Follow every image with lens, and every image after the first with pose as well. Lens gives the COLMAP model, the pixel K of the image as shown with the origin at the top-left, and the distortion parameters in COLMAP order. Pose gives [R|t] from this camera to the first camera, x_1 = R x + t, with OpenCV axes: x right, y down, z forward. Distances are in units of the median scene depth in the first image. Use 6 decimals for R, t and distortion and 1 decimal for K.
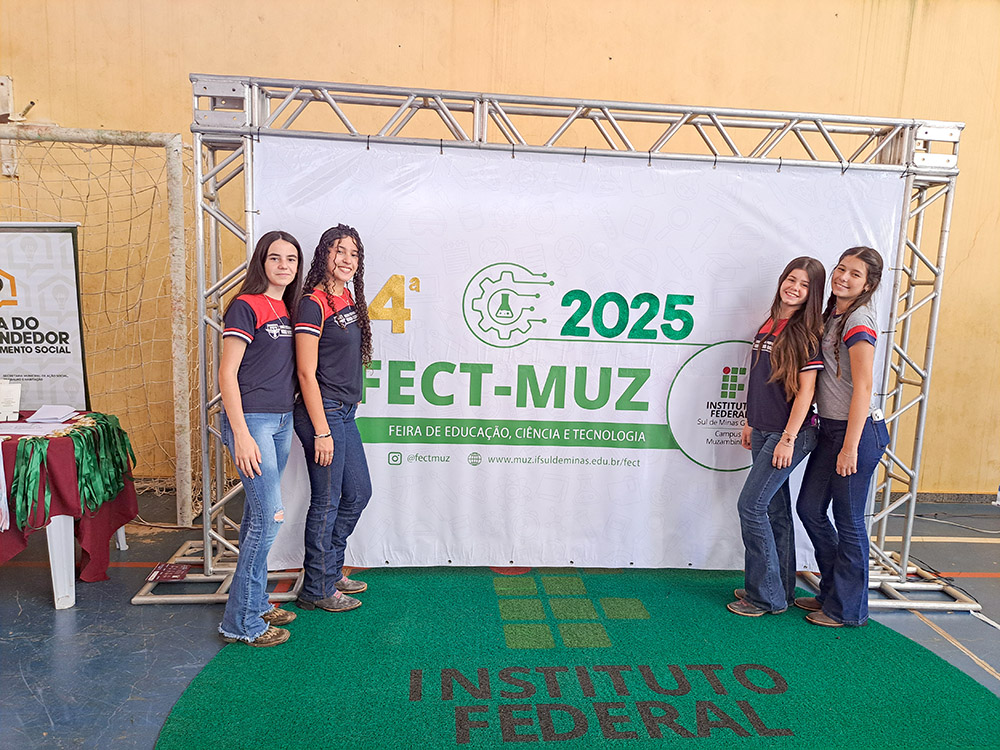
lens RADIAL K [[709.8, 0, 507.5], [0, 709.8, 378.1], [0, 0, 1]] dist [0.032929, -0.036720]
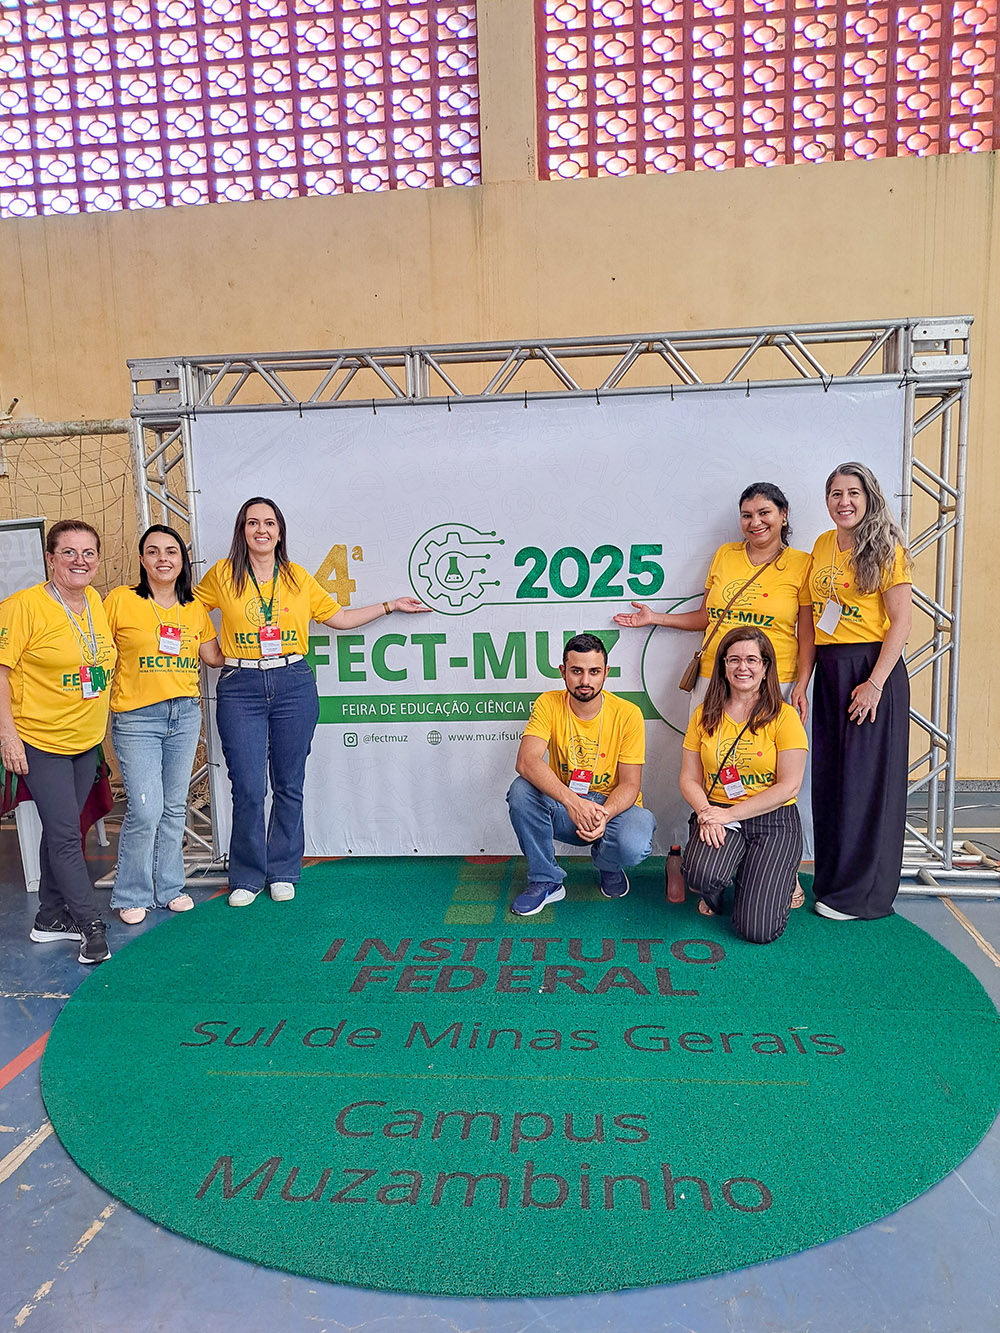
lens RADIAL K [[946.2, 0, 508.5], [0, 946.2, 684.9], [0, 0, 1]] dist [0.032929, -0.036720]
pose [[0.981395, -0.045503, -0.186529, 0.289845], [0.043888, 0.998955, -0.012785, 0.067424], [0.186915, 0.004361, 0.982366, -0.200395]]
